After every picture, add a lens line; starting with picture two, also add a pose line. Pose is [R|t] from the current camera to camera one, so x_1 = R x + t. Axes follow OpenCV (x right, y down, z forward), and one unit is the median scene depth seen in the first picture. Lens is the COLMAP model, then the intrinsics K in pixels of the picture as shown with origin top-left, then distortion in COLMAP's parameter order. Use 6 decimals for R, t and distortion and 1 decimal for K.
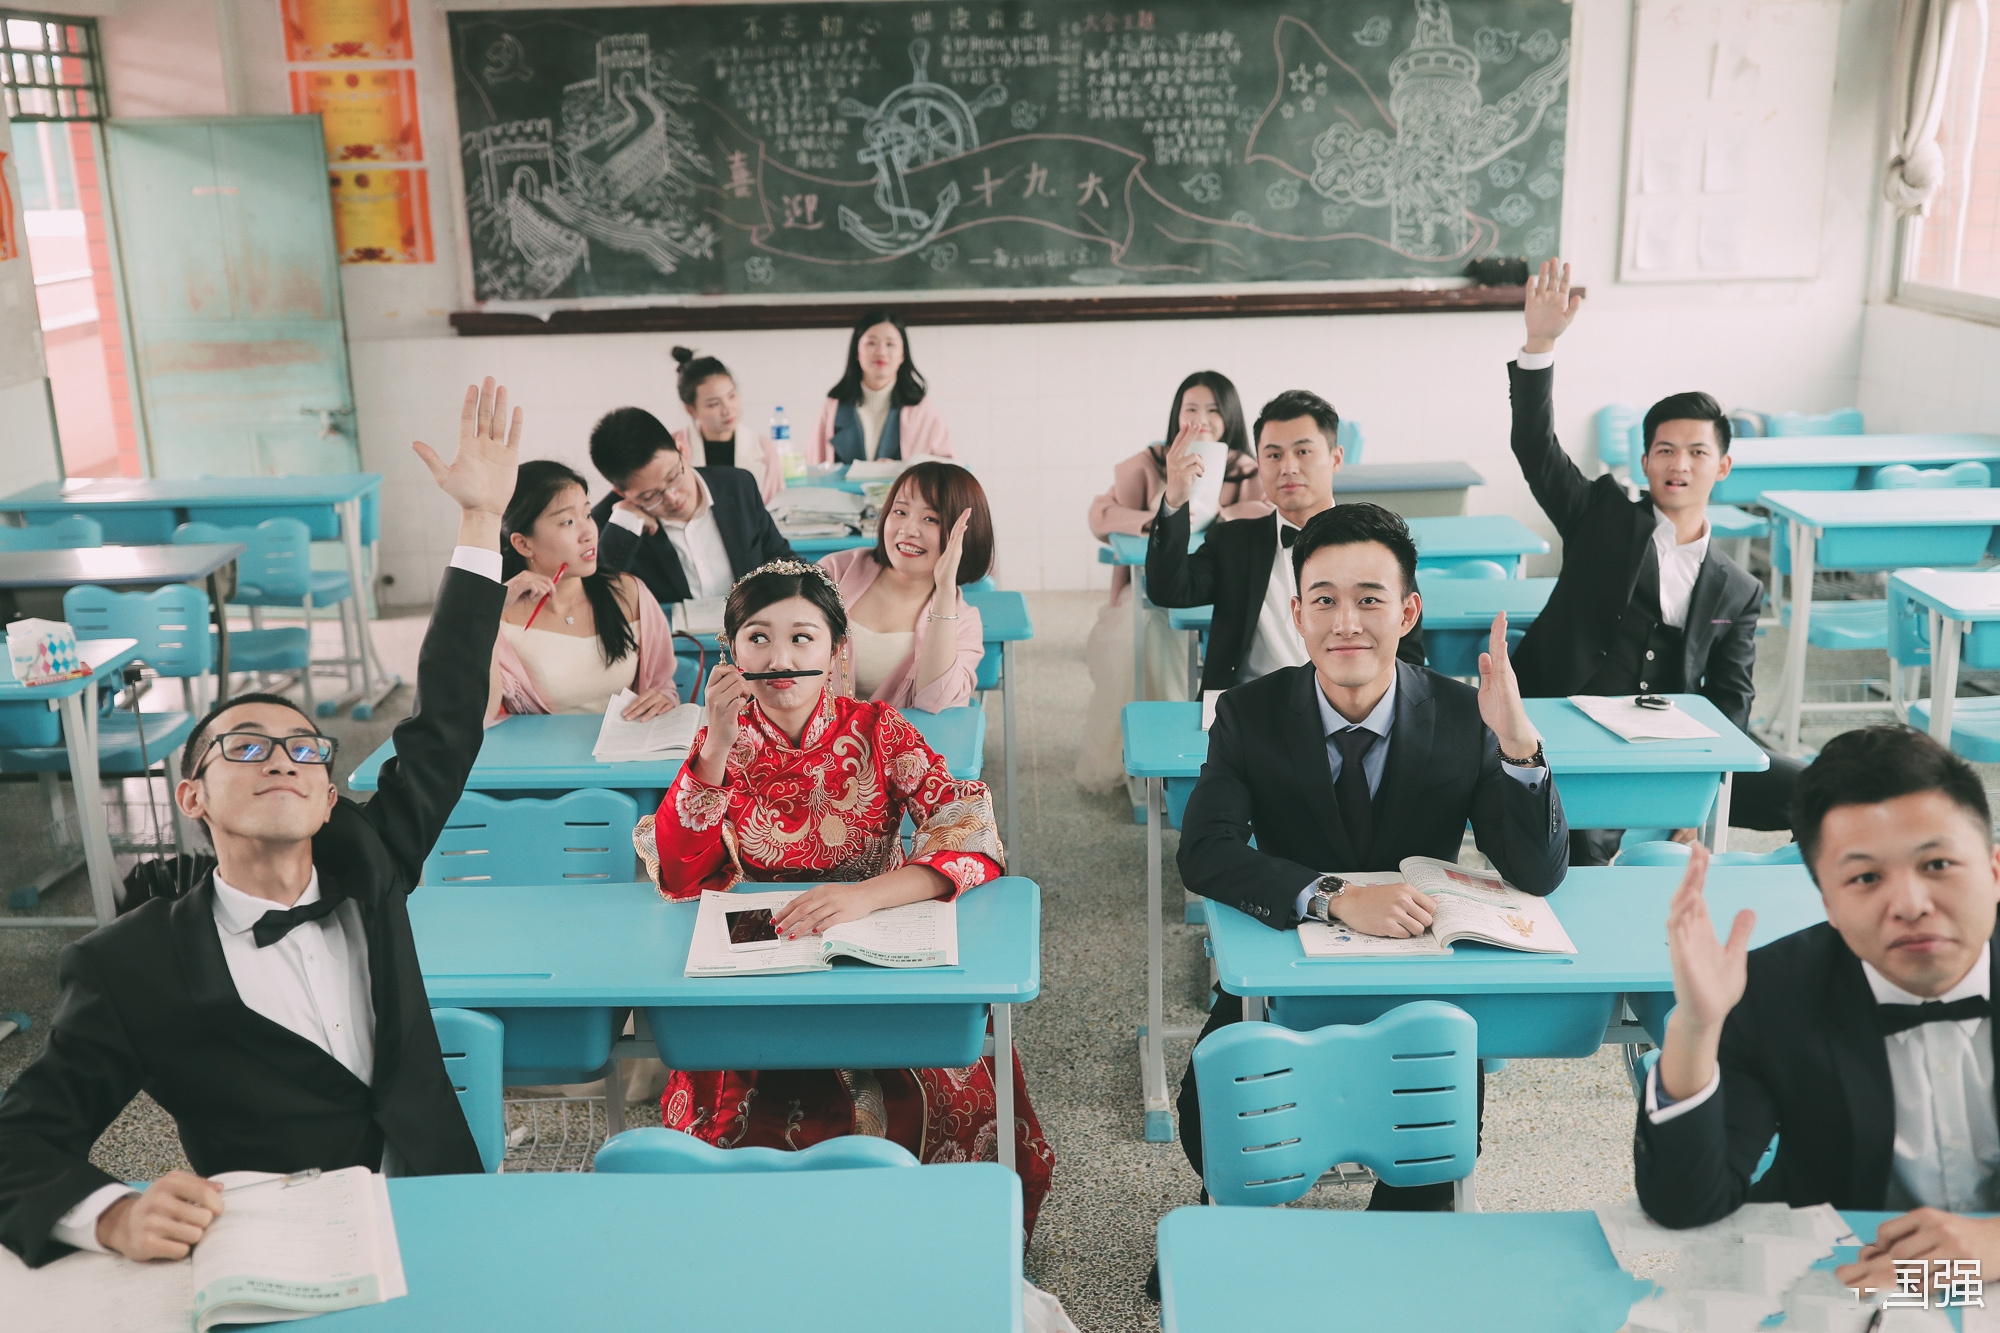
lens RADIAL K [[1908.7, 0, 998.7], [0, 1908.7, 668.1], [0, 0, 1]] dist [-0.001496, 0.000000]
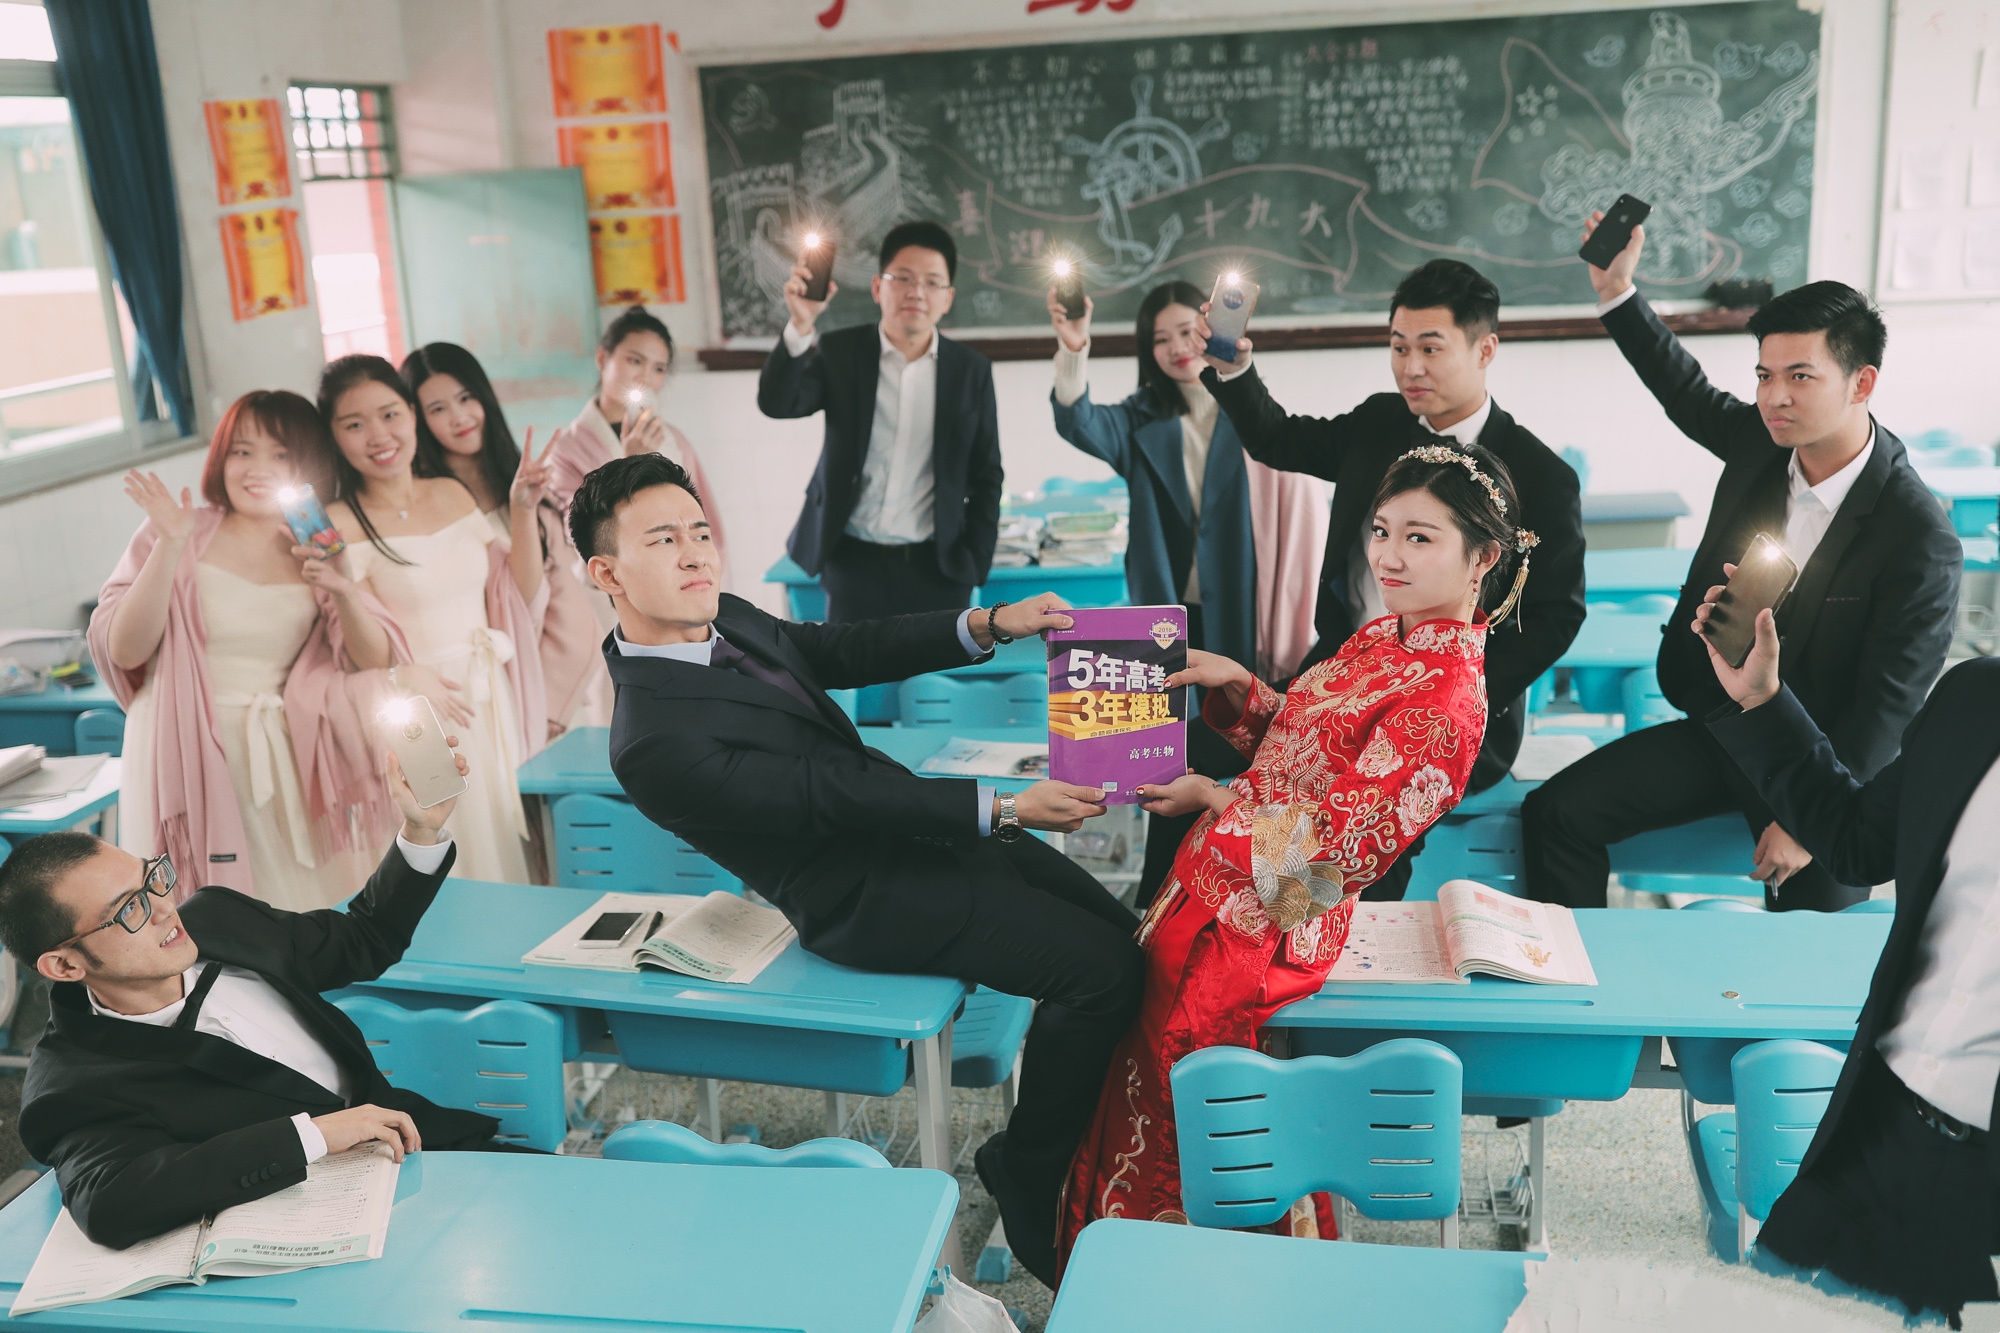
lens RADIAL K [[1908.7, 0, 1000.9], [0, 1908.7, 665.8], [0, 0, 1]] dist [-0.001496, 0.000000]
pose [[0.985324, 0.015855, -0.169955, 0.061584], [-0.018056, 0.999772, -0.011412, -0.002051], [0.169735, 0.014313, 0.985386, -0.011113]]
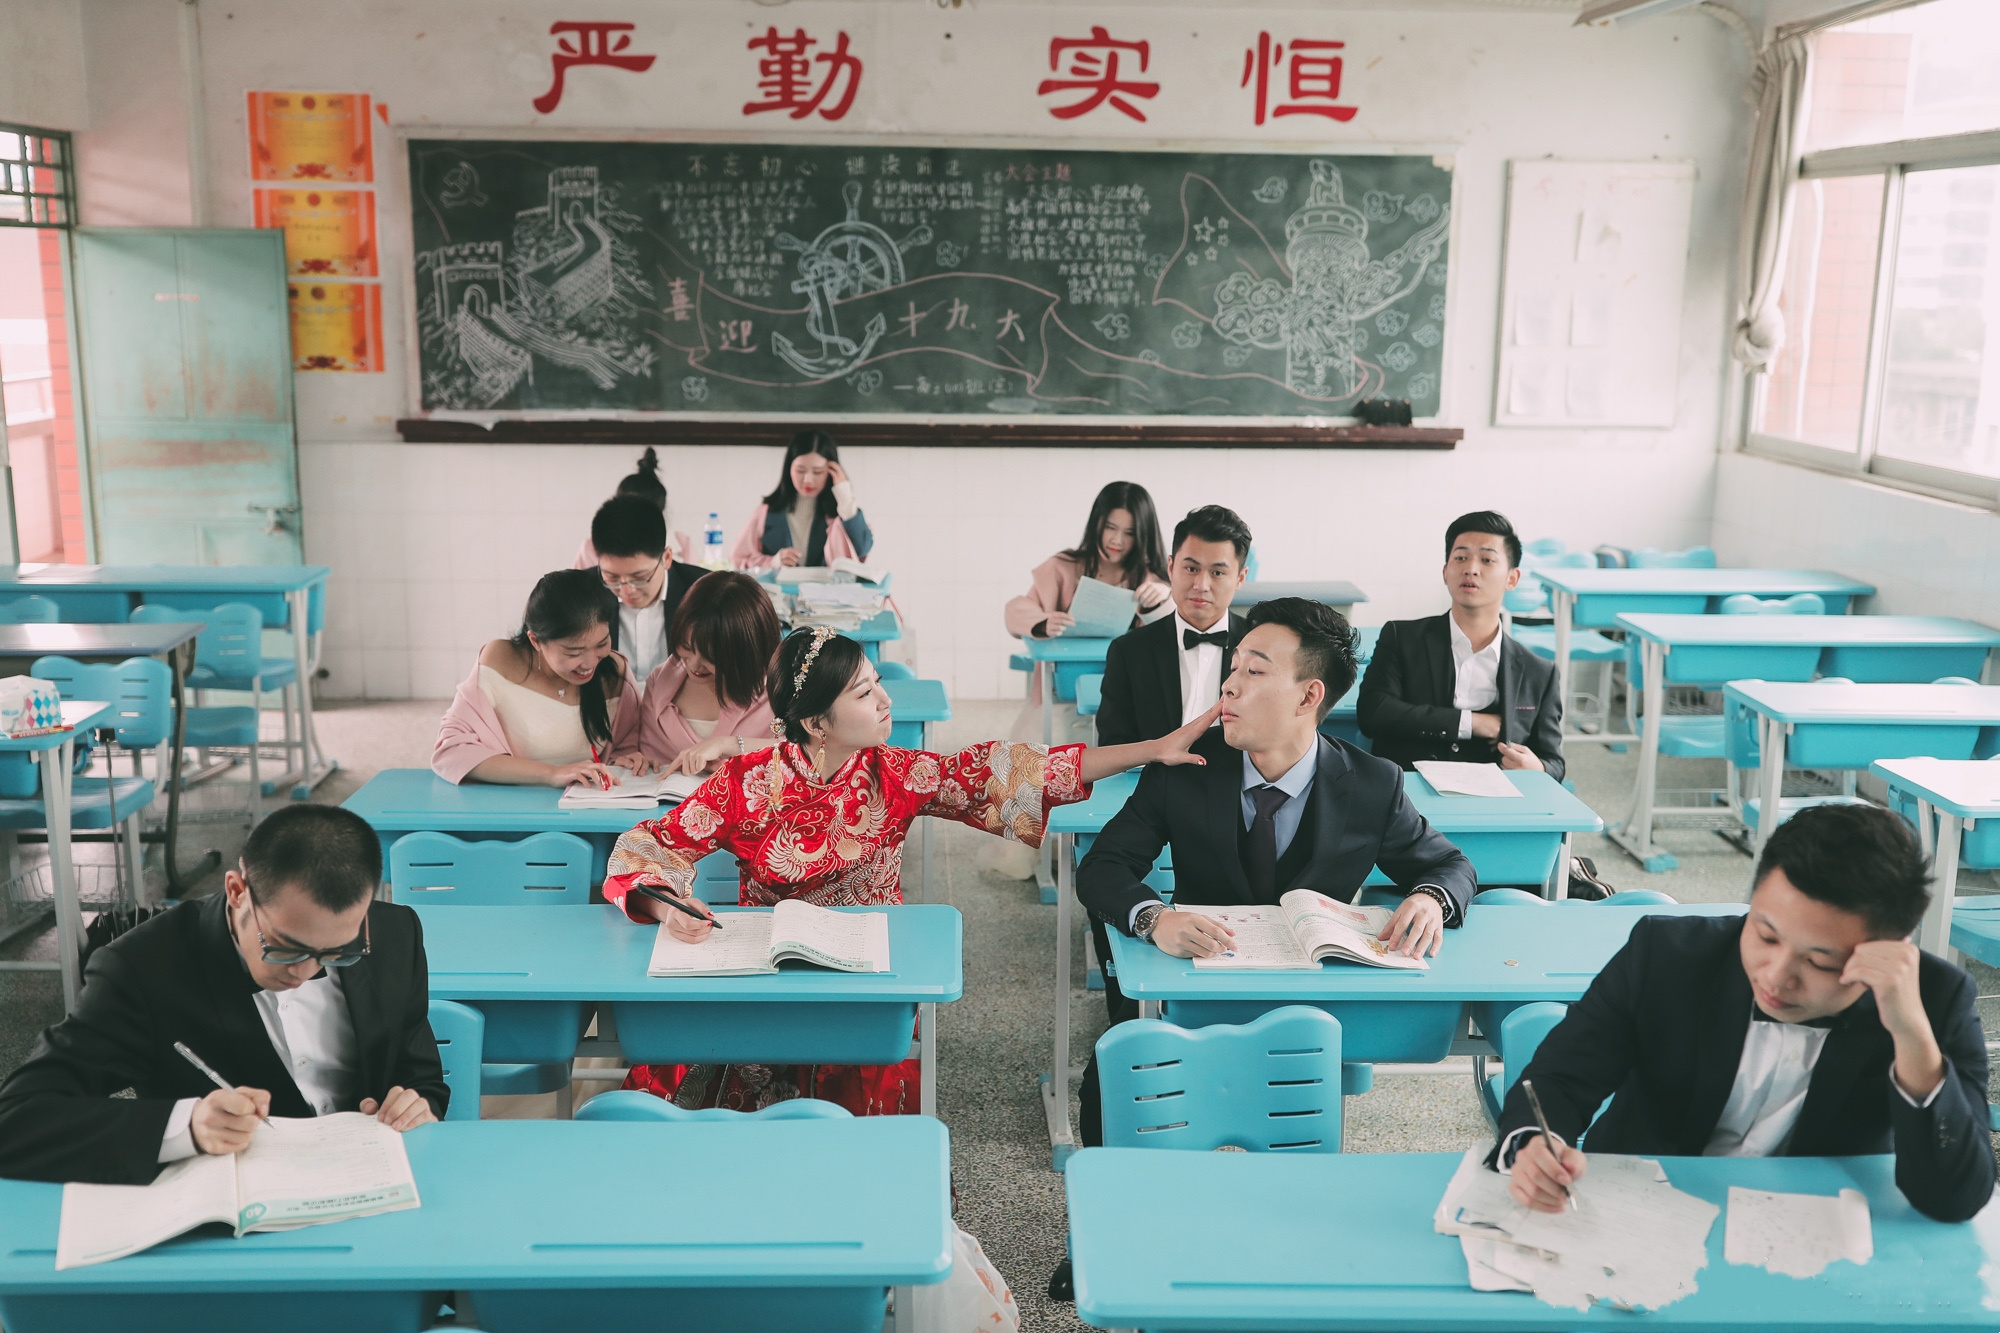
lens RADIAL K [[1908.7, 0, 996.6], [0, 1908.7, 669.4], [0, 0, 1]] dist [-0.001496, 0.000000]
pose [[0.998456, 0.024791, 0.049701, -0.007108], [-0.021094, 0.997066, -0.073581, 0.021683], [-0.051379, 0.072419, 0.996050, -0.054399]]
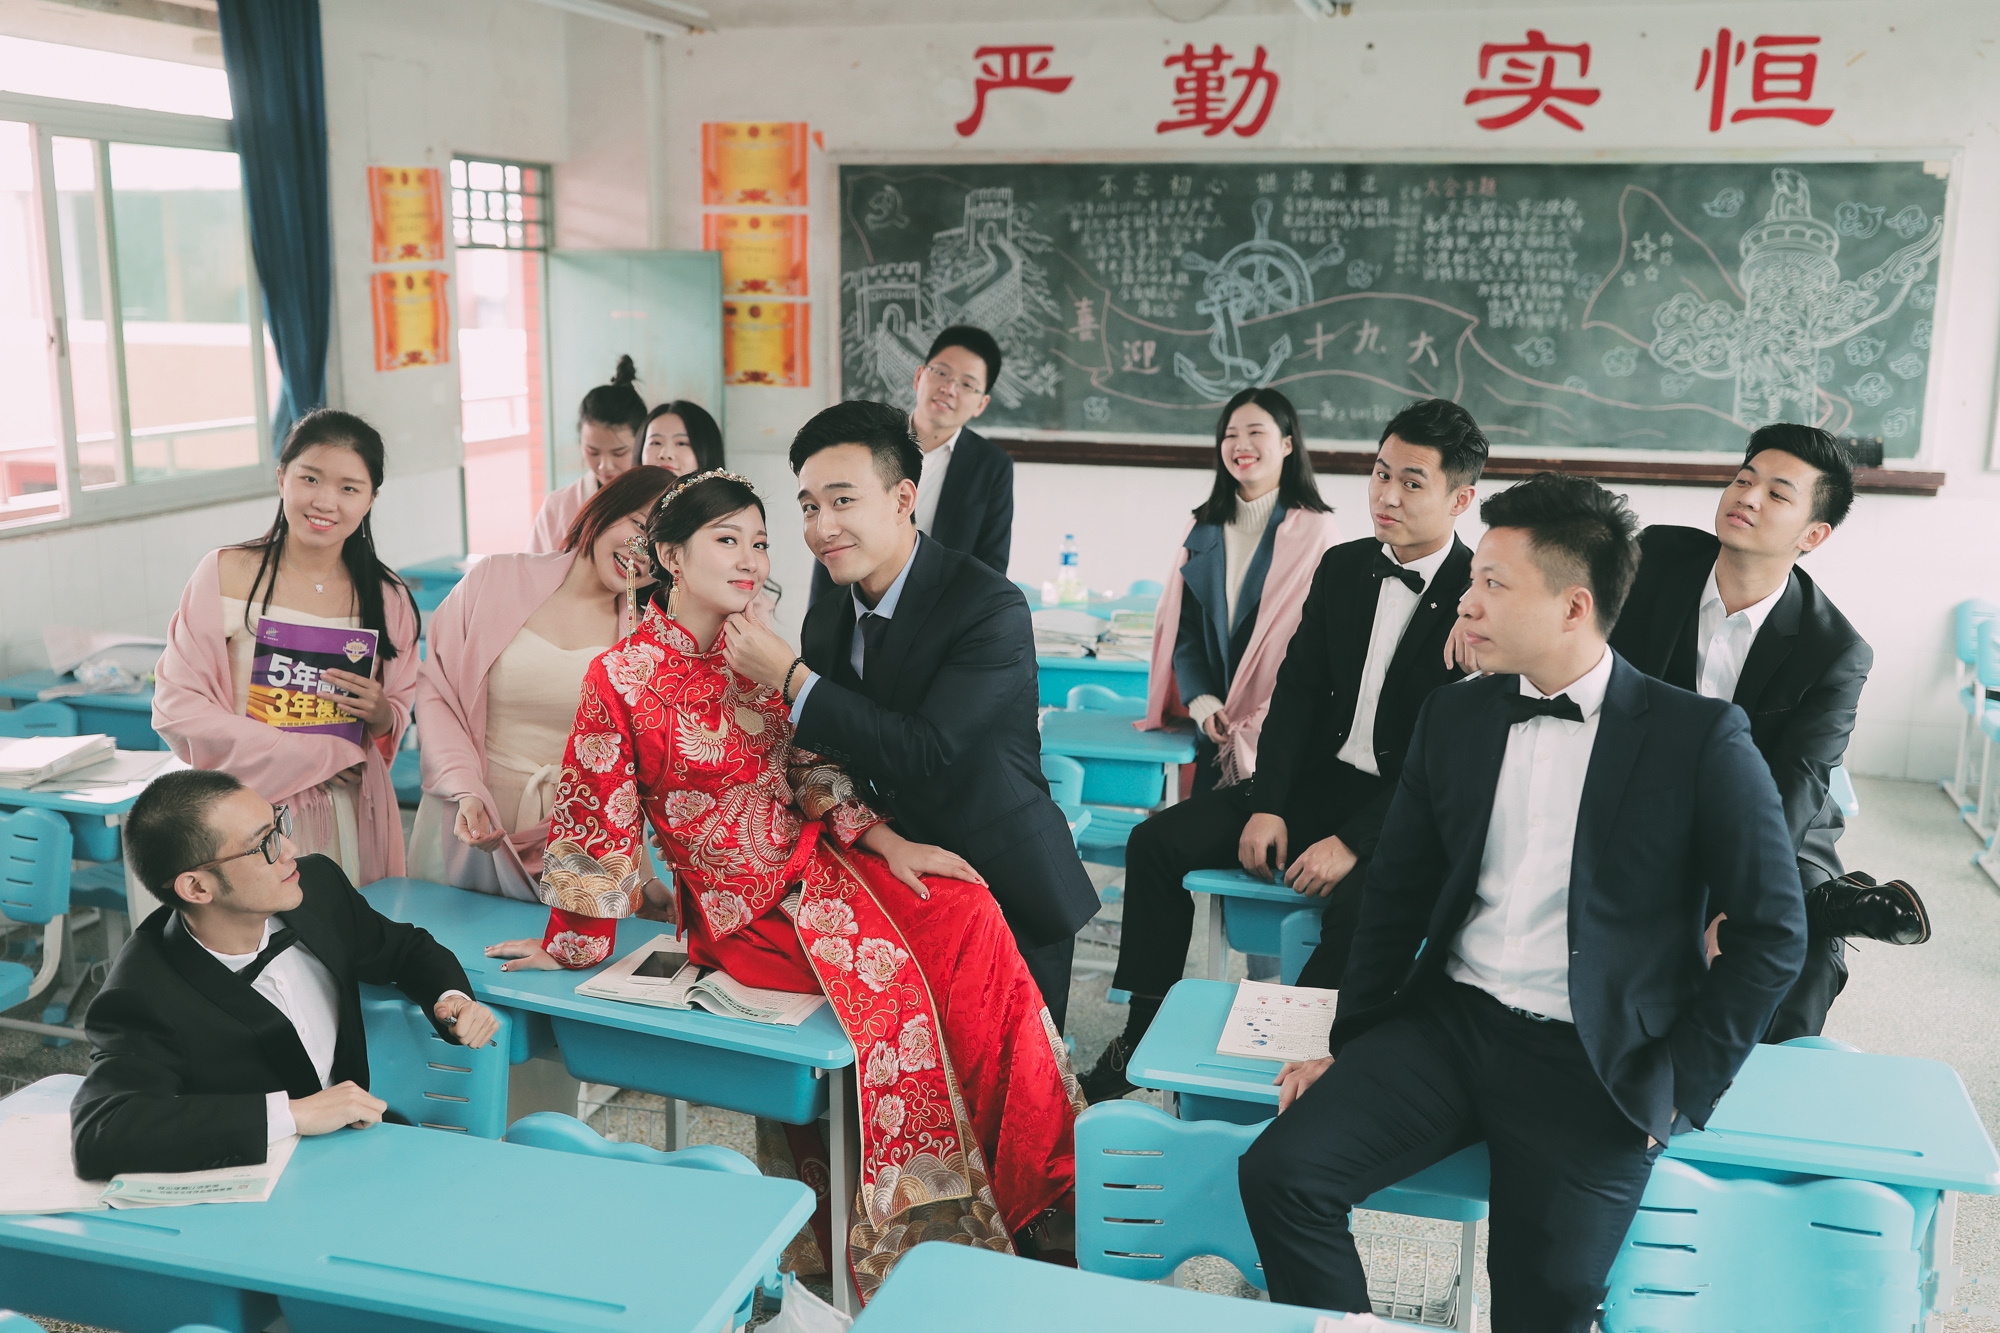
lens RADIAL K [[1908.7, 0, 1001.8], [0, 1908.7, 662.4], [0, 0, 1]] dist [-0.001496, 0.000000]
pose [[0.962827, 0.086442, -0.255913, 0.108904], [-0.107152, 0.991908, -0.068096, 0.007711], [0.247955, 0.092986, 0.964299, -0.017449]]
